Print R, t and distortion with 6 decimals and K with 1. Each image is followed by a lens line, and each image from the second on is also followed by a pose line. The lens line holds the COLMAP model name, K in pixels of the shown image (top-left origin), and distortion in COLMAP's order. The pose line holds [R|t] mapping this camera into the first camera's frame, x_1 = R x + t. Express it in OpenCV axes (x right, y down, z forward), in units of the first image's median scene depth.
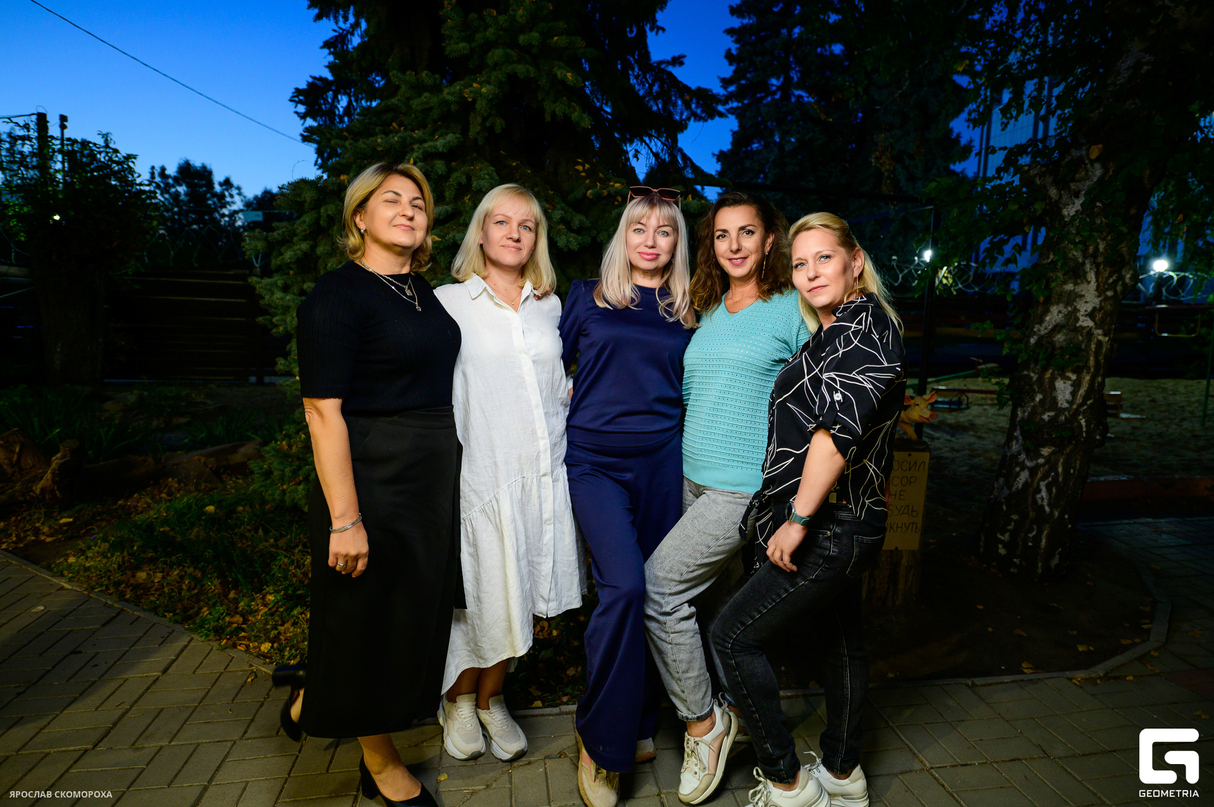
lens RADIAL K [[683.0, 0, 624.4], [0, 683.0, 398.4], [0, 0, 1]] dist [0.001281, 0.000522]
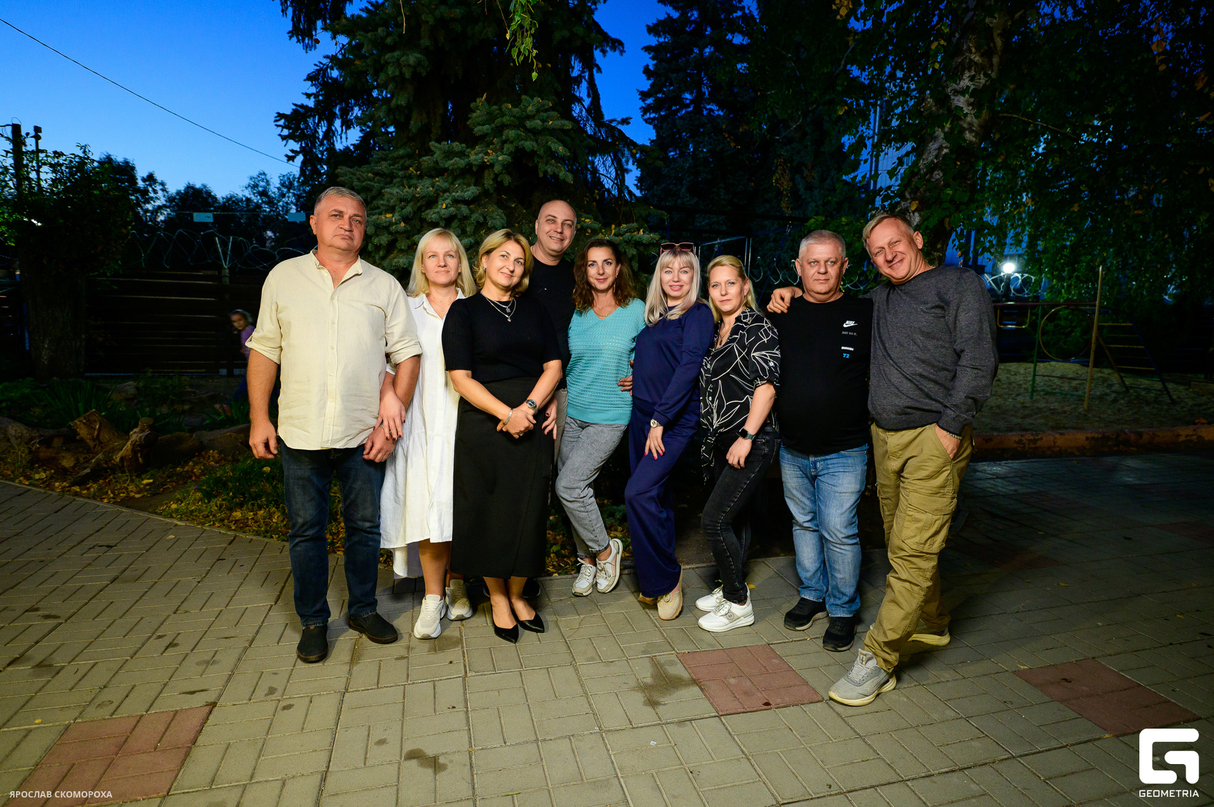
lens RADIAL K [[645.4, 0, 607.0], [0, 645.4, 403.5], [0, 0, 1]] dist [-0.004029, 0.000023]
pose [[0.995930, -0.016227, 0.088656, -0.030533], [0.014029, 0.999580, 0.025365, 0.006846], [-0.089030, -0.024018, 0.995739, -0.098020]]
